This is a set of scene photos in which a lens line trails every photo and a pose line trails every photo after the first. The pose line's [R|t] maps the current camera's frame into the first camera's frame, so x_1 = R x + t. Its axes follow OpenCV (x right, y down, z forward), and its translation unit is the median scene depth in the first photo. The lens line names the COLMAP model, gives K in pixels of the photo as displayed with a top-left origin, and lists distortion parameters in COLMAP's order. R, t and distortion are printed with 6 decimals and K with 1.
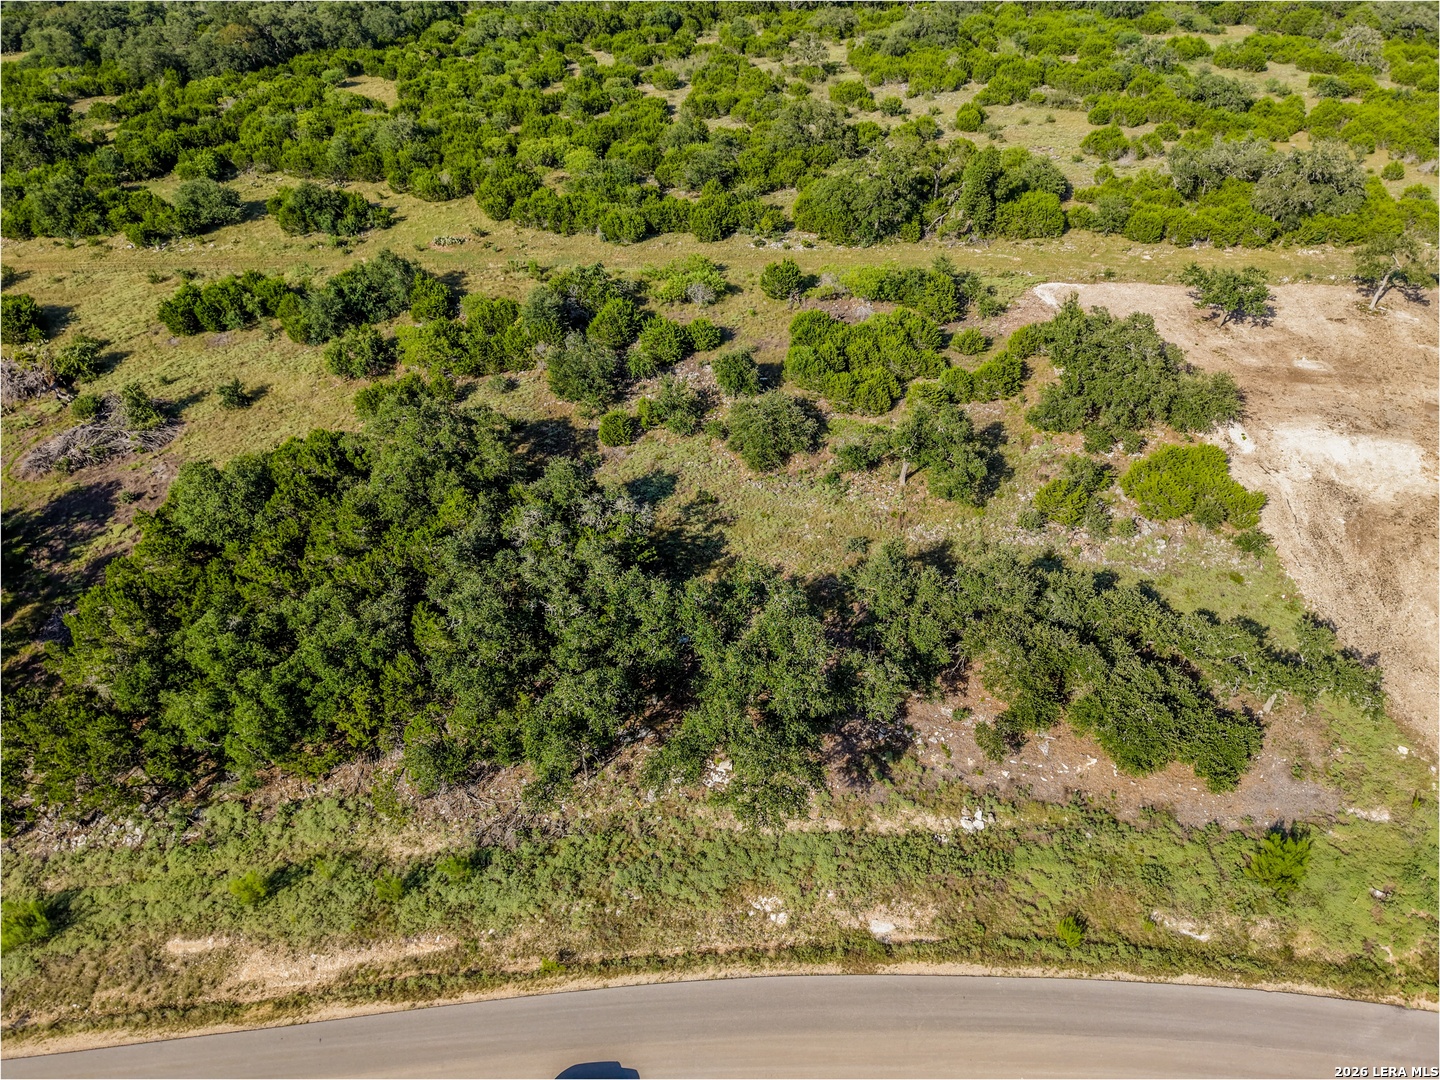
lens RADIAL K [[961.7, 0, 717.9], [0, 961.7, 543.1], [0, 0, 1]] dist [0.026575, -0.025438]
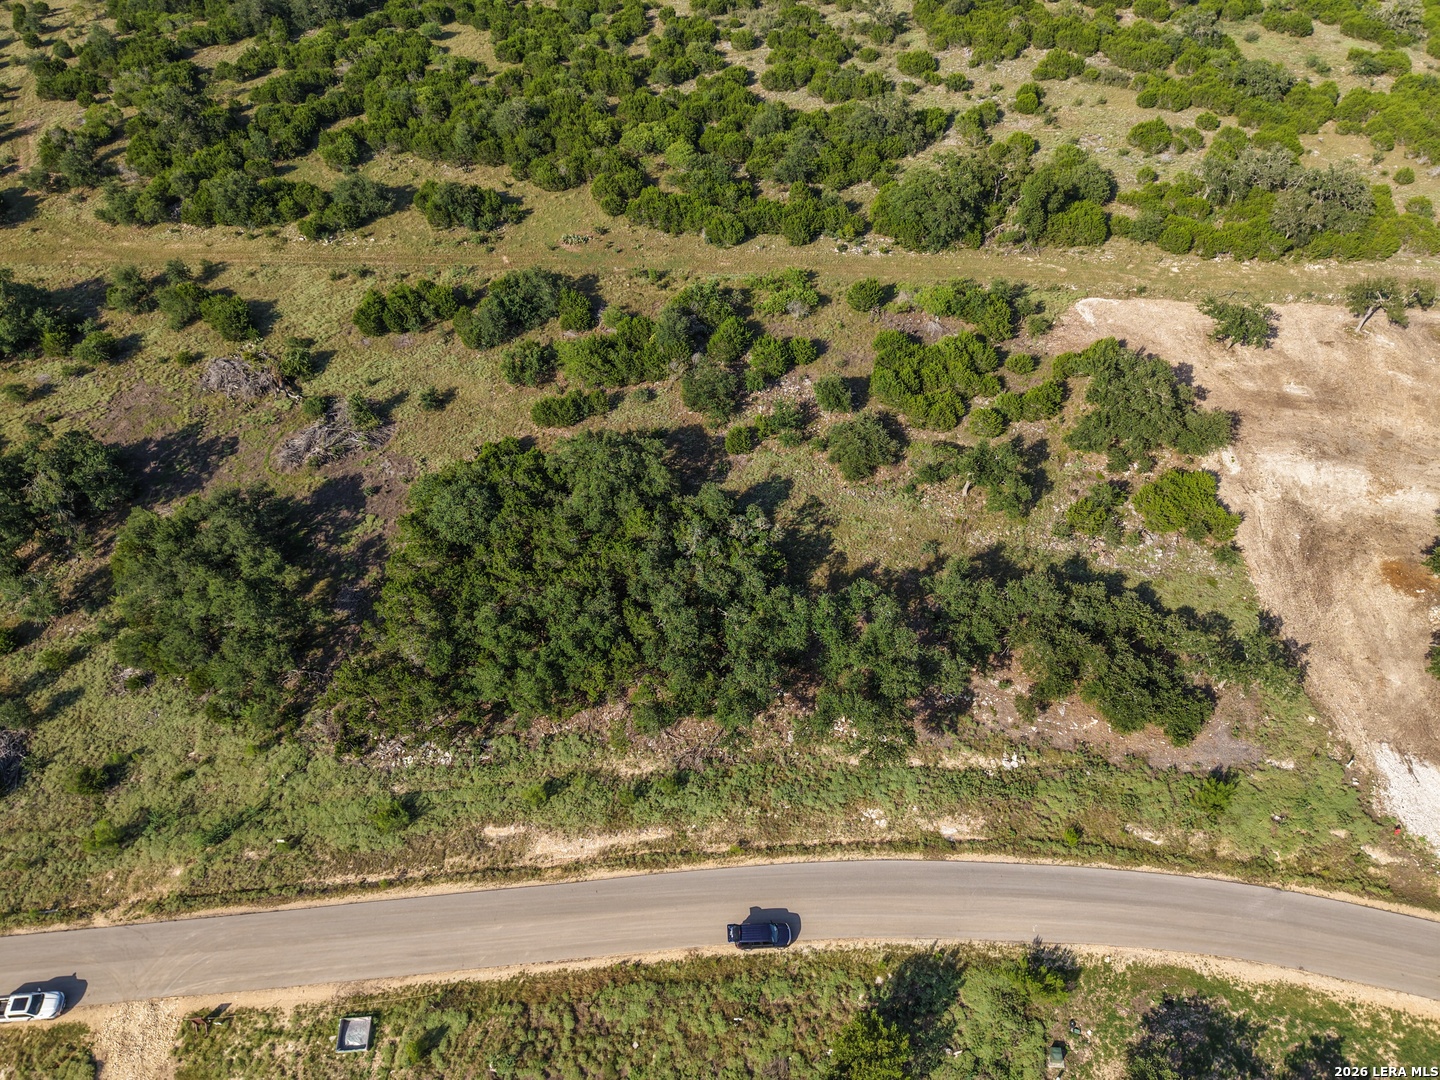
lens RADIAL K [[961.7, 0, 717.9], [0, 961.7, 543.1], [0, 0, 1]] dist [0.026575, -0.025438]
pose [[0.999712, 0.017795, -0.016079, -0.143378], [-0.015281, 0.989343, 0.144802, -0.215666], [0.018484, -0.144515, 0.989330, -0.365338]]
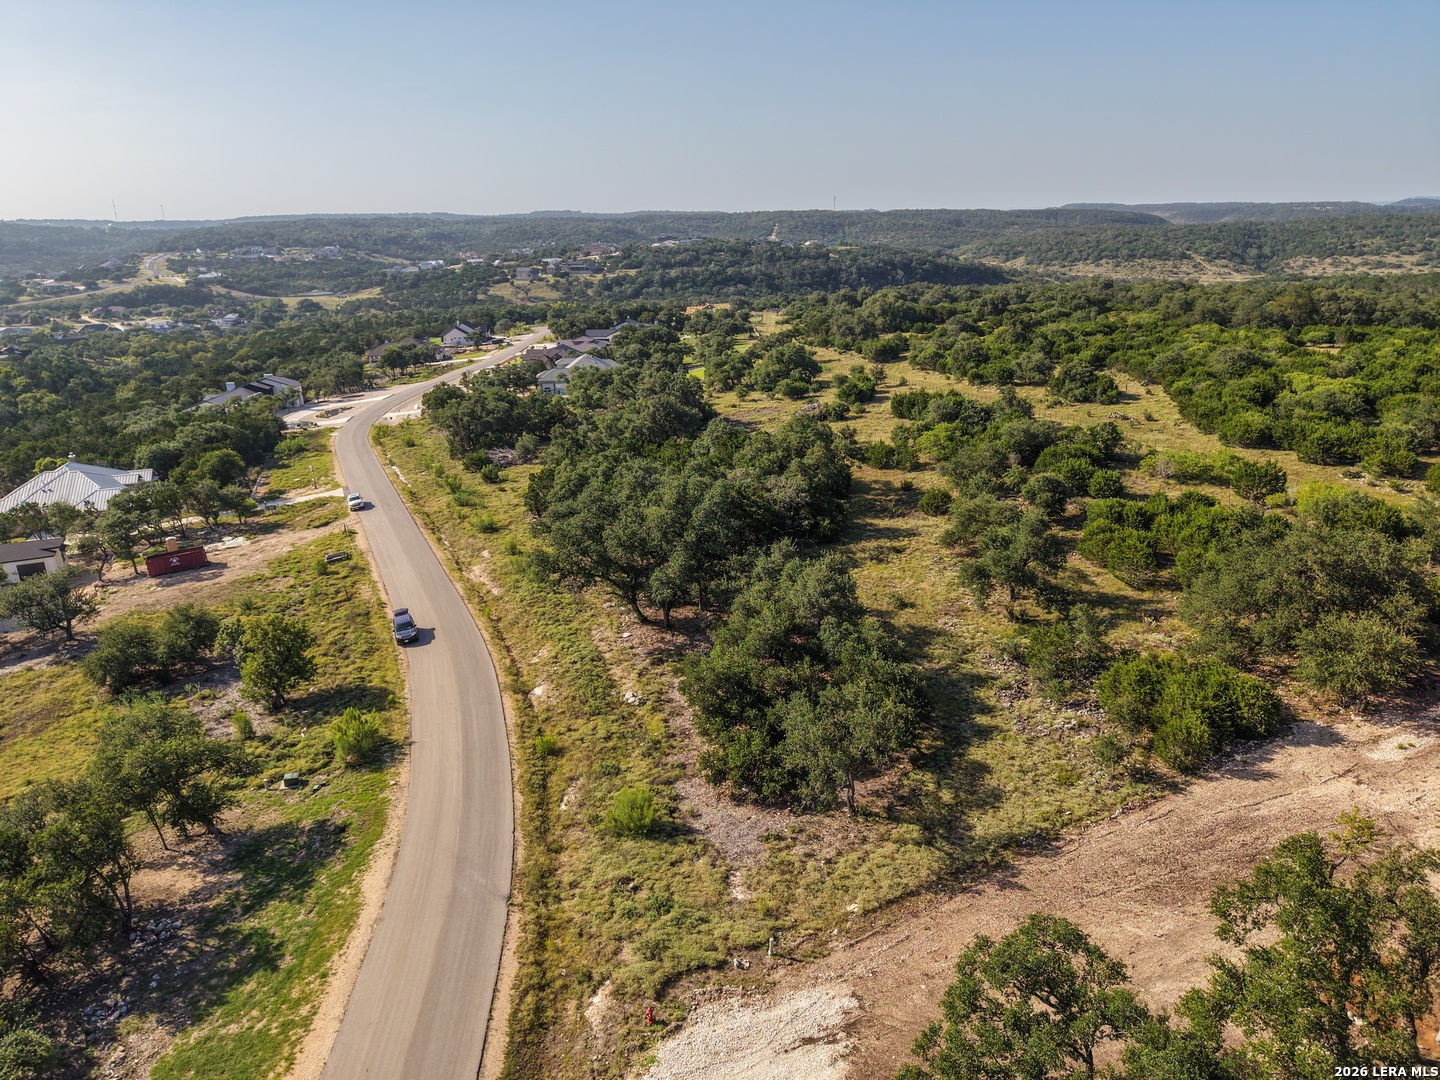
lens RADIAL K [[961.7, 0, 717.9], [0, 961.7, 543.1], [0, 0, 1]] dist [0.026575, -0.025438]
pose [[0.314634, 0.294909, -0.902239, 1.143368], [-0.557542, 0.826682, 0.075783, -0.022295], [0.768214, 0.479192, 0.424526, 0.403136]]
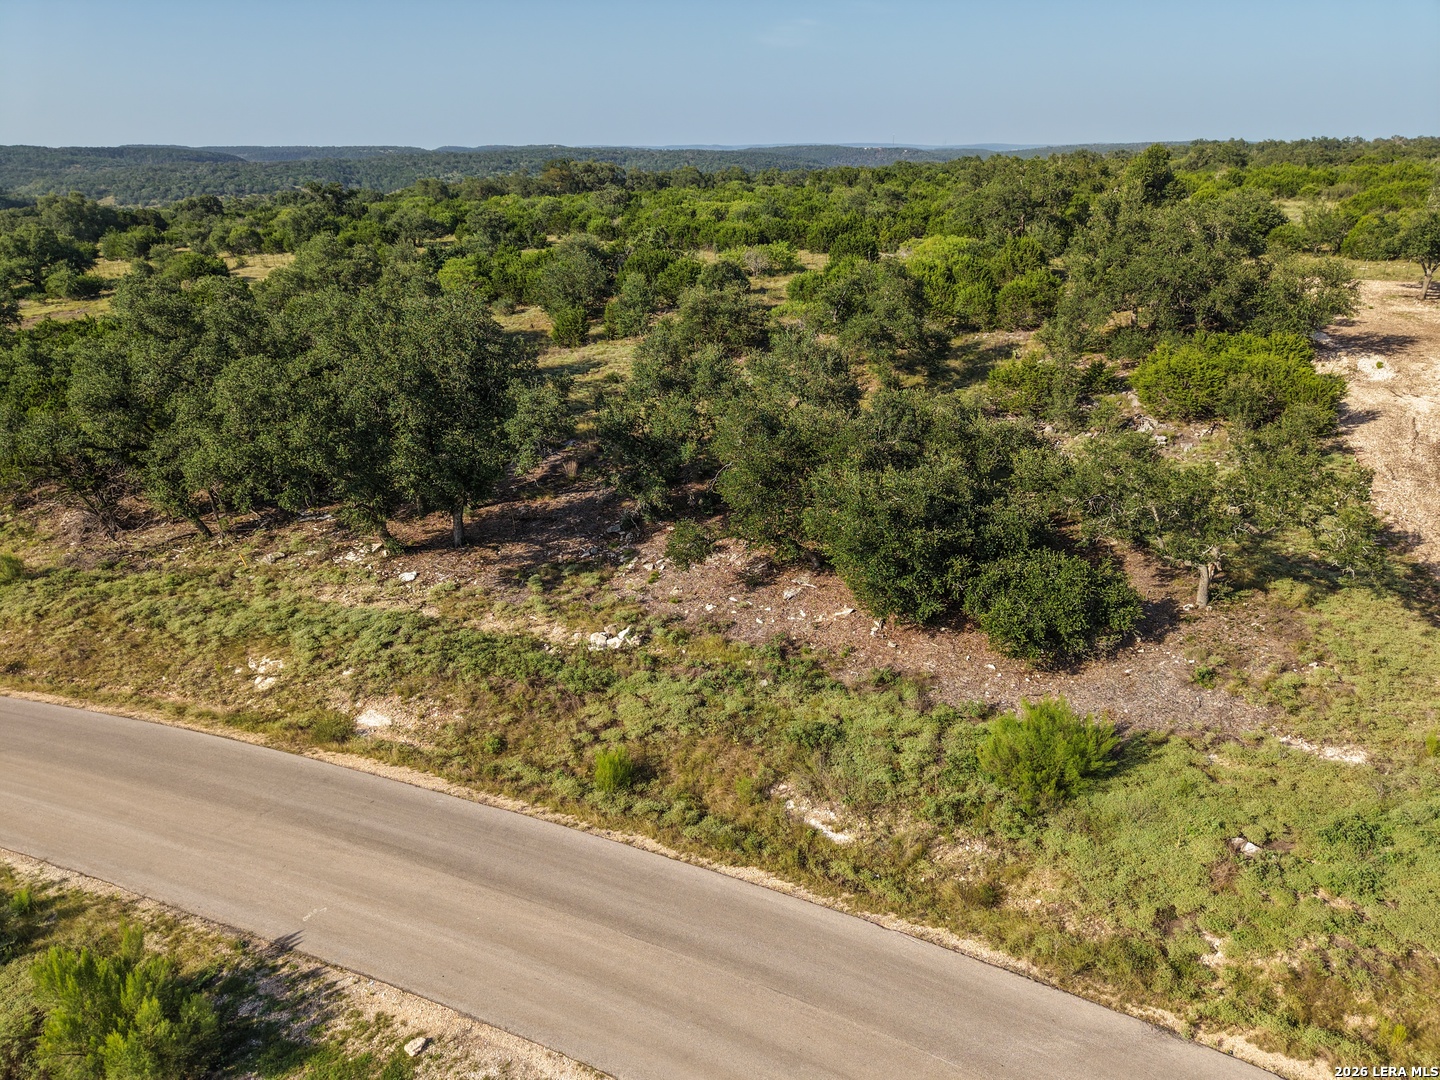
lens RADIAL K [[961.7, 0, 717.9], [0, 961.7, 543.1], [0, 0, 1]] dist [0.026575, -0.025438]
pose [[0.923311, 0.130375, -0.361246, 0.470372], [-0.218818, 0.951593, -0.215847, 0.297992], [0.315618, 0.278341, 0.907145, 0.368387]]
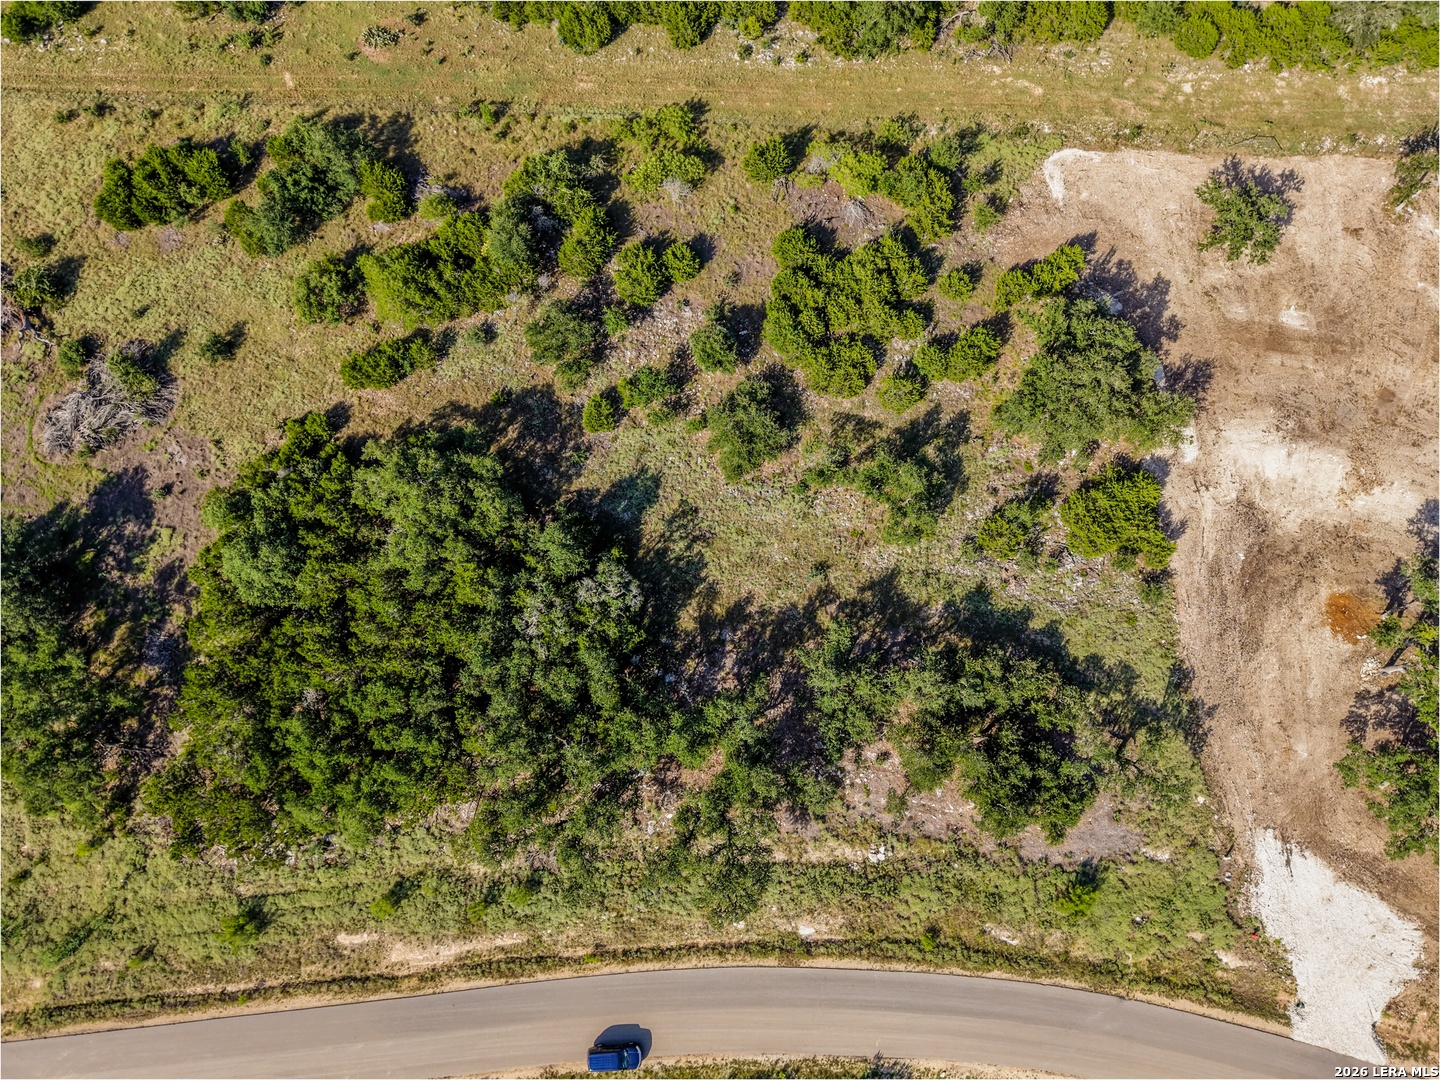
lens RADIAL K [[961.7, 0, 717.9], [0, 961.7, 543.1], [0, 0, 1]] dist [0.026575, -0.025438]
pose [[0.999972, -0.007295, -0.001382, 0.029622], [0.006782, 0.821625, 0.569988, -0.769234], [-0.003022, -0.569981, 0.821652, 0.080149]]
